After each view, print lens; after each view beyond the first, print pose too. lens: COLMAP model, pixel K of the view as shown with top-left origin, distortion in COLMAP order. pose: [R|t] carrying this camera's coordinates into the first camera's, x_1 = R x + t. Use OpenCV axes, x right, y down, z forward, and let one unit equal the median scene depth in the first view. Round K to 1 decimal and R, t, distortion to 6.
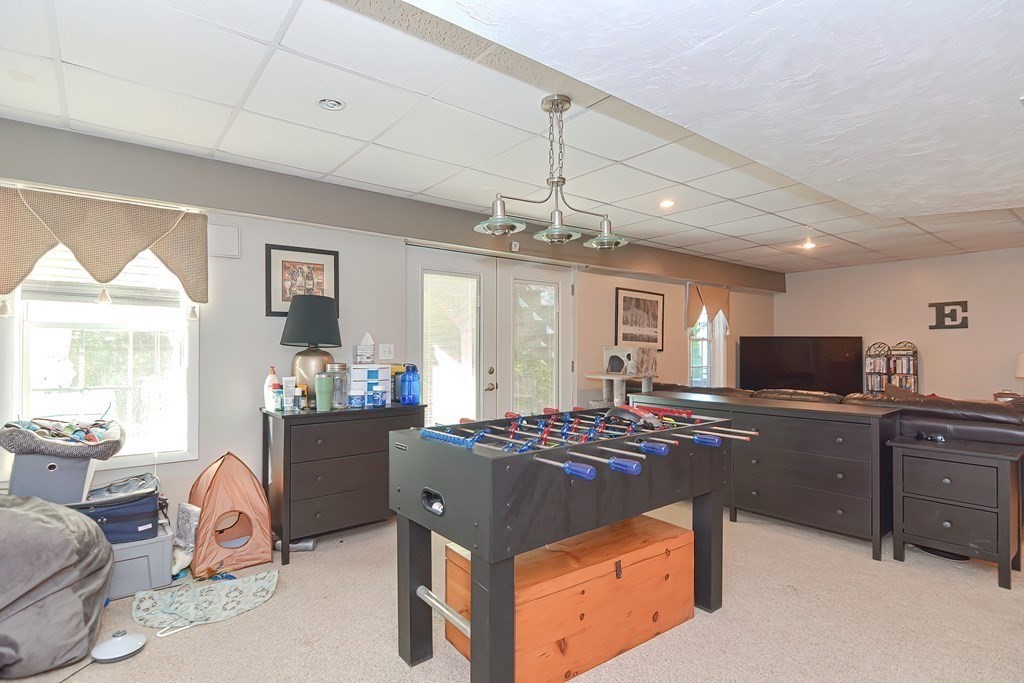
lens RADIAL K [[509.5, 0, 506.8], [0, 509.5, 344.2], [0, 0, 1]] dist [0.020061, -0.013695]
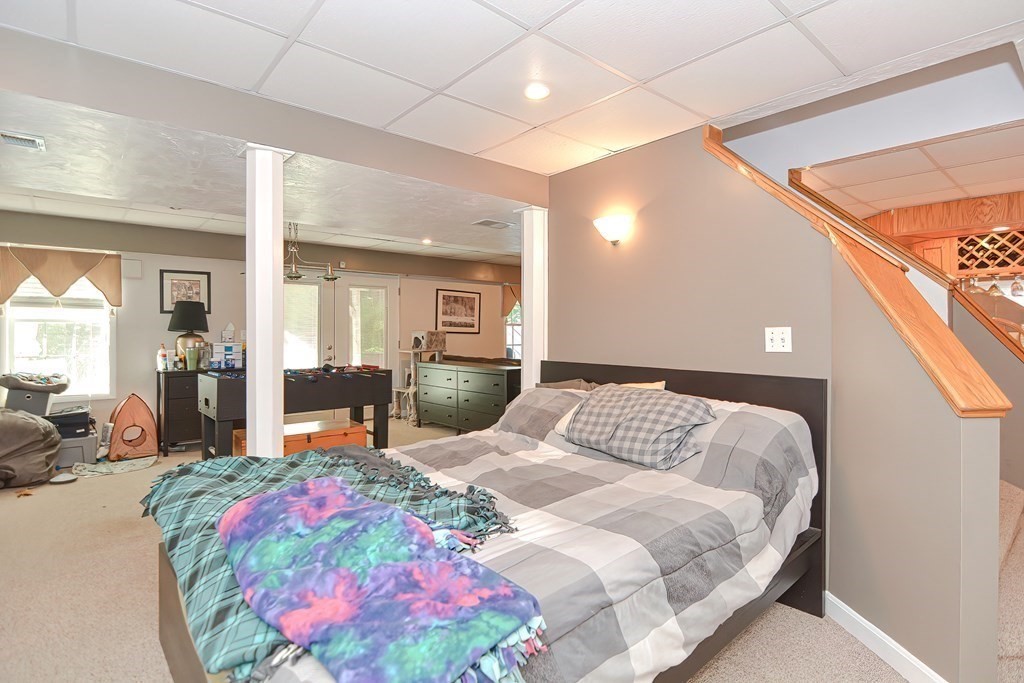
lens RADIAL K [[507.1, 0, 511.9], [0, 507.1, 325.4], [0, 0, 1]] dist [0.001439, -0.006466]
pose [[0.998580, -0.002964, 0.053196, 0.572598], [0.003092, 0.999993, -0.002324, -0.009142], [-0.053189, 0.002485, 0.998581, -0.687867]]
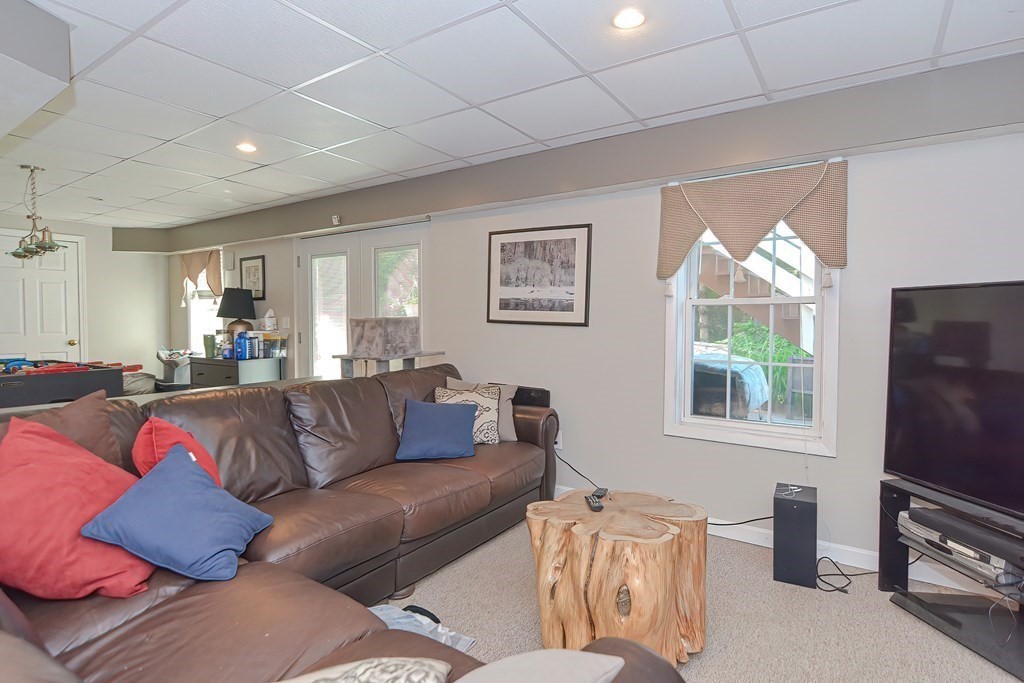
lens RADIAL K [[507.1, 0, 511.9], [0, 507.1, 325.4], [0, 0, 1]] dist [0.001439, -0.006466]
pose [[0.299628, 0.024894, -0.953731, 1.451495], [0.013800, 0.999442, 0.030423, -0.009897], [0.953956, -0.022278, 0.299117, 1.346756]]
